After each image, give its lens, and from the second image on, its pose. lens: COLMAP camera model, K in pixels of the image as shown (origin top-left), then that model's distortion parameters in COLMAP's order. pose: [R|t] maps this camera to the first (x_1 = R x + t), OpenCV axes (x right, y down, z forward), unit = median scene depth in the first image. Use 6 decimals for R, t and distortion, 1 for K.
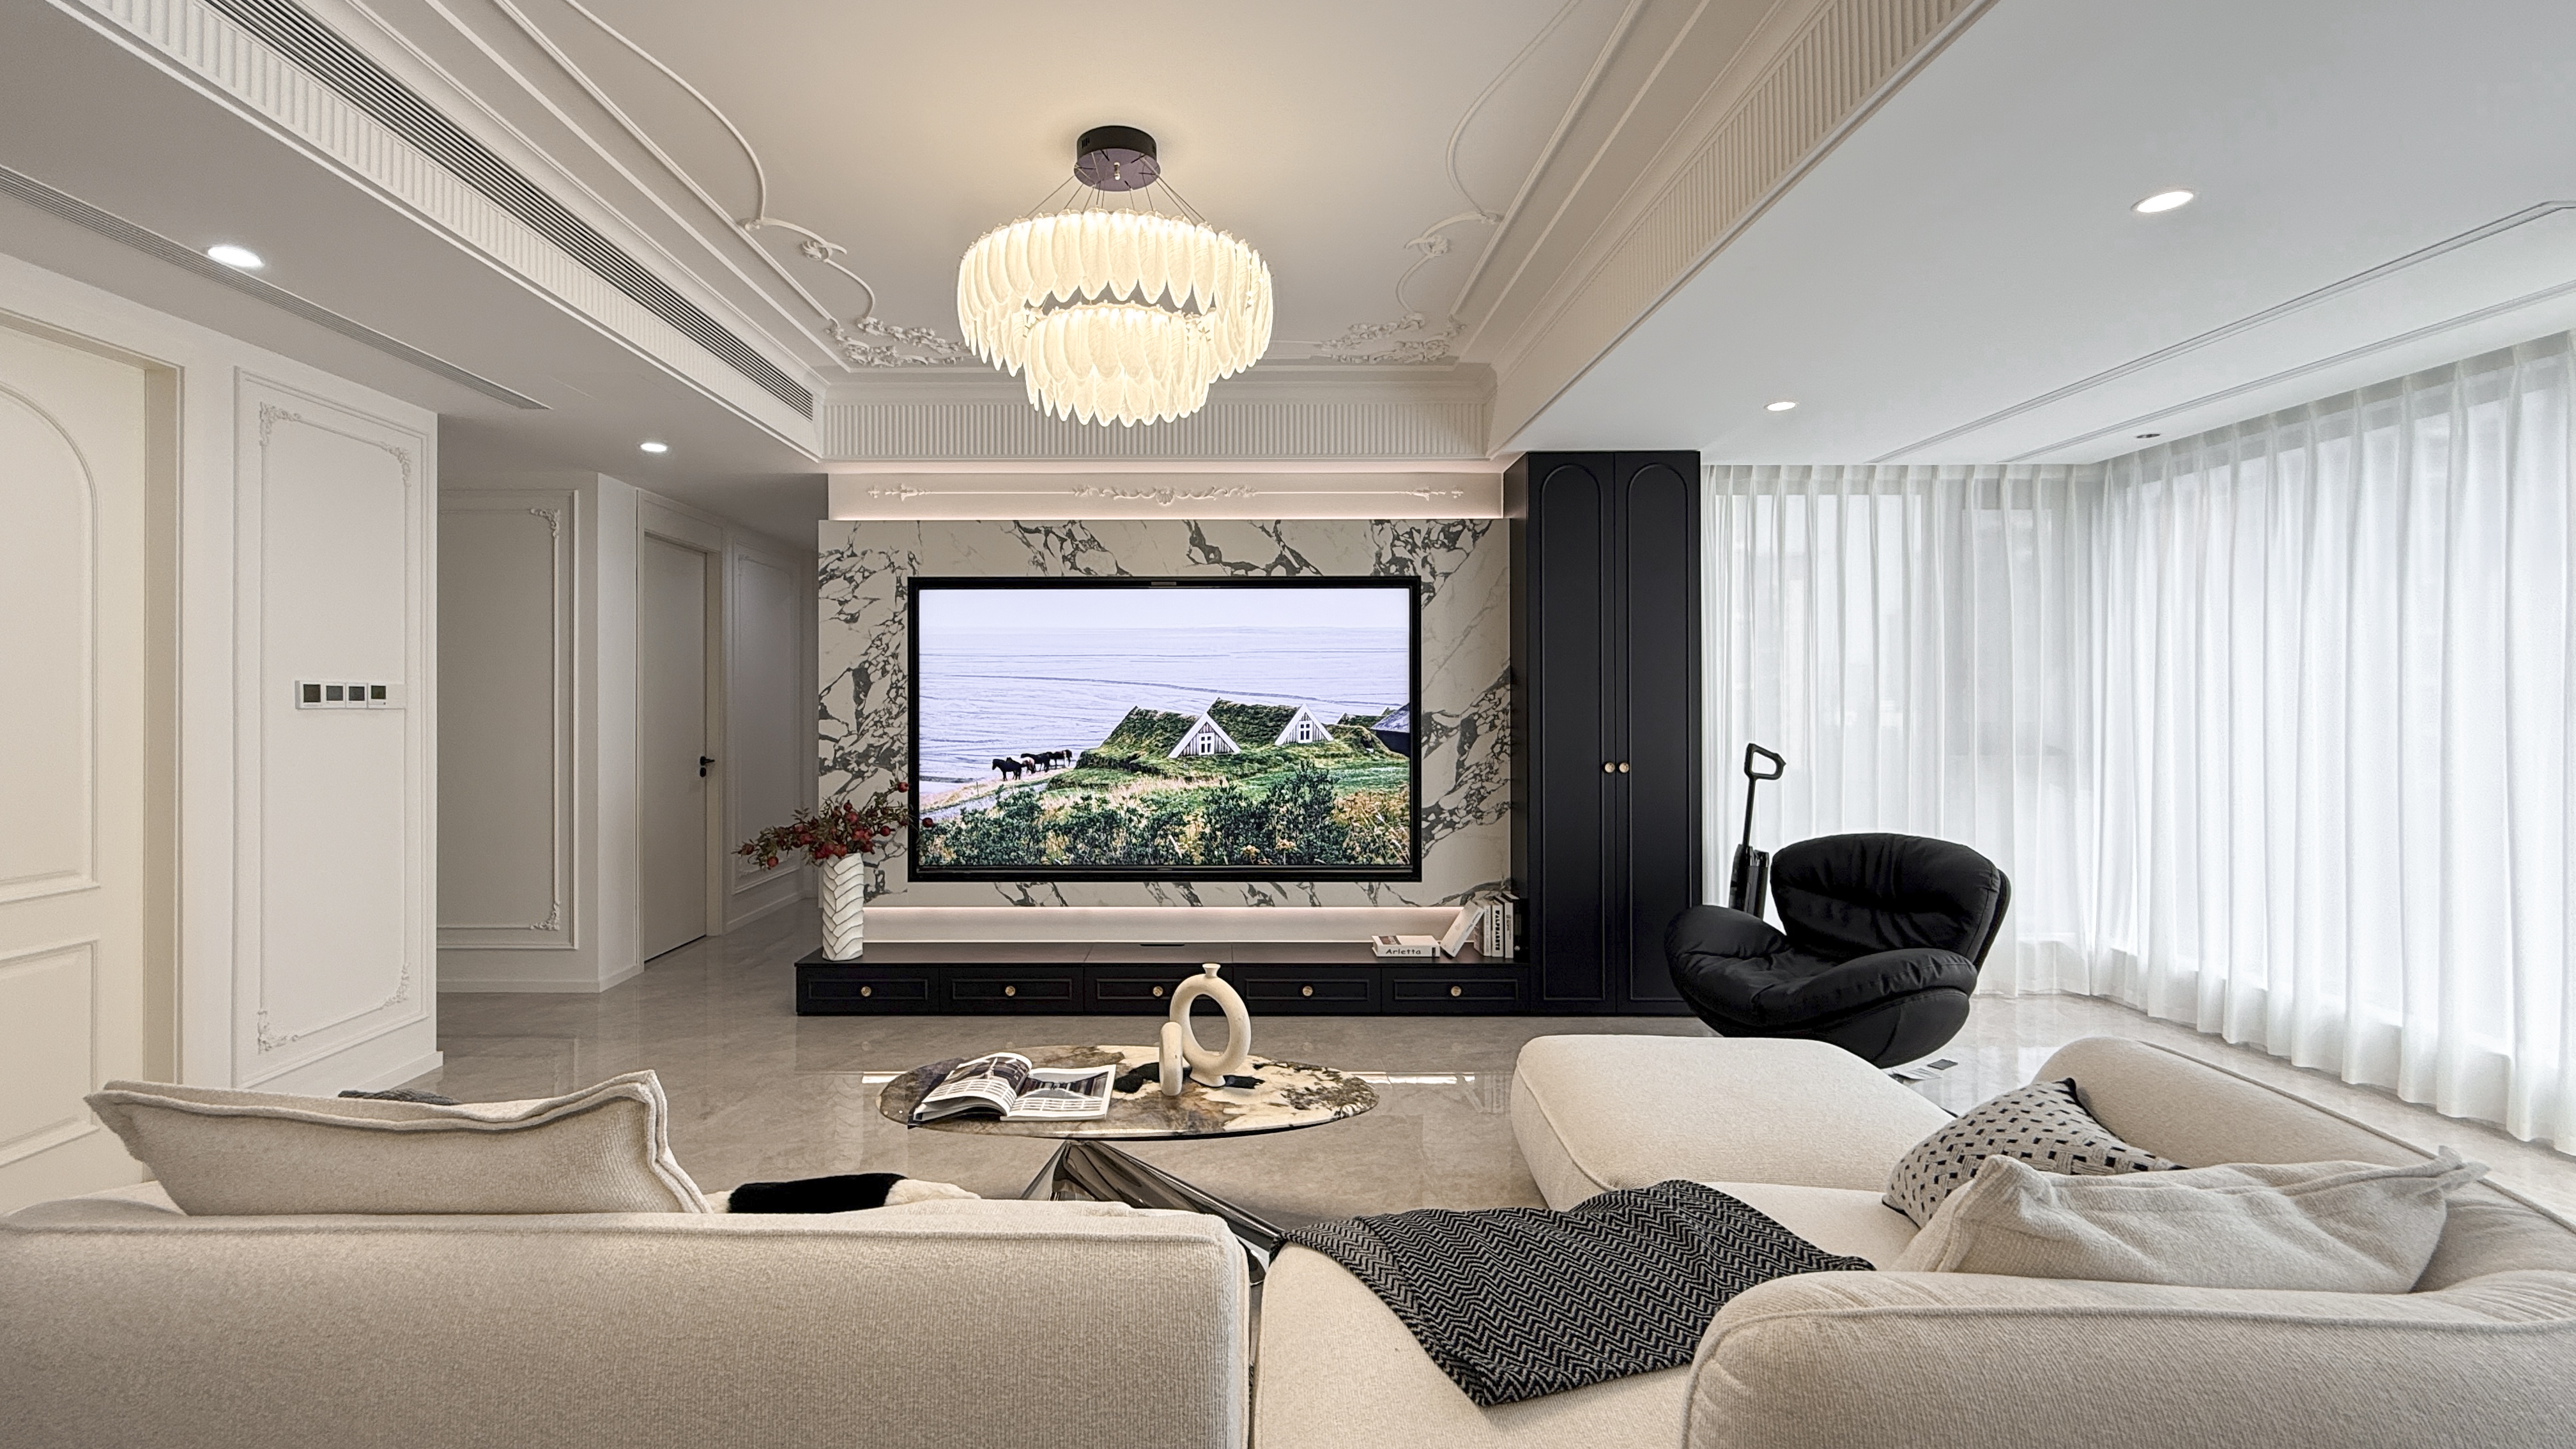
lens RADIAL K [[1057.6, 0, 1213.2], [0, 1057.6, 710.1], [0, 0, 1]] dist [0.001253, 0.000372]
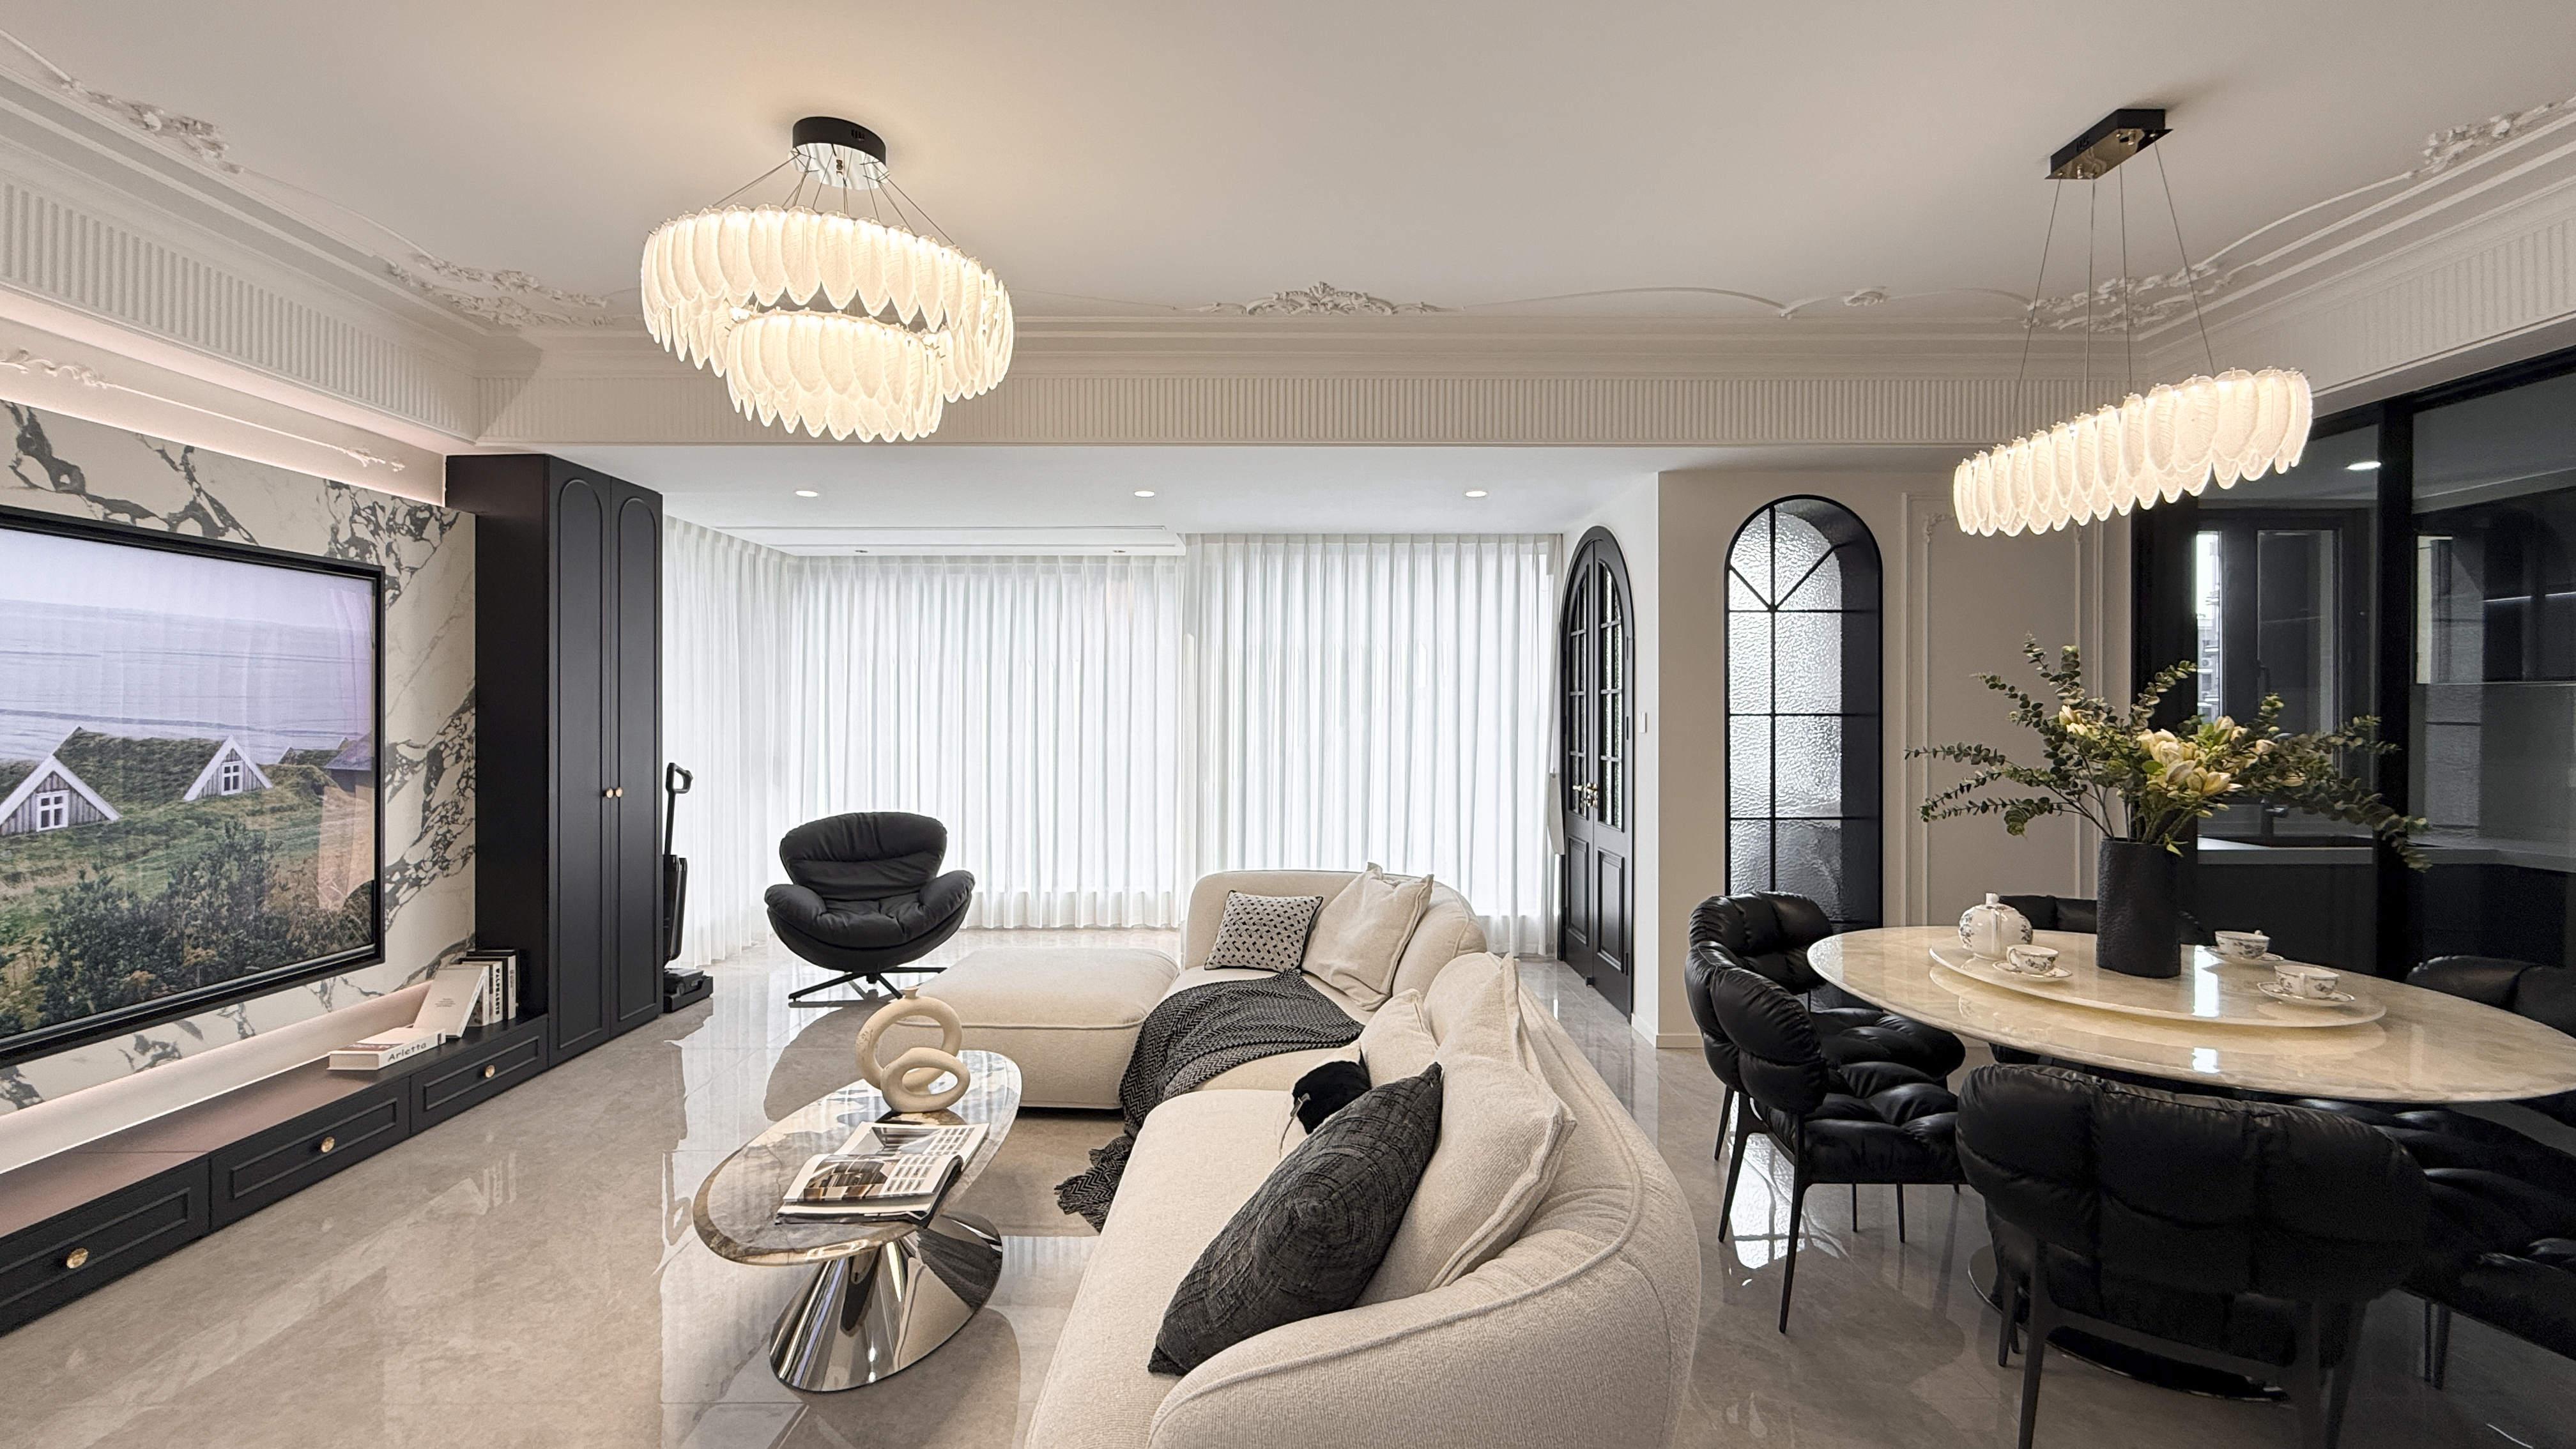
lens RADIAL K [[1057.6, 0, 1284.2], [0, 1057.6, 716.8], [0, 0, 1]] dist [0.001253, 0.000372]
pose [[-0.021484, -0.003659, 0.999762, -0.589612], [0.002880, 0.999989, 0.003722, -0.018233], [-0.999765, 0.002960, -0.021474, 0.358418]]
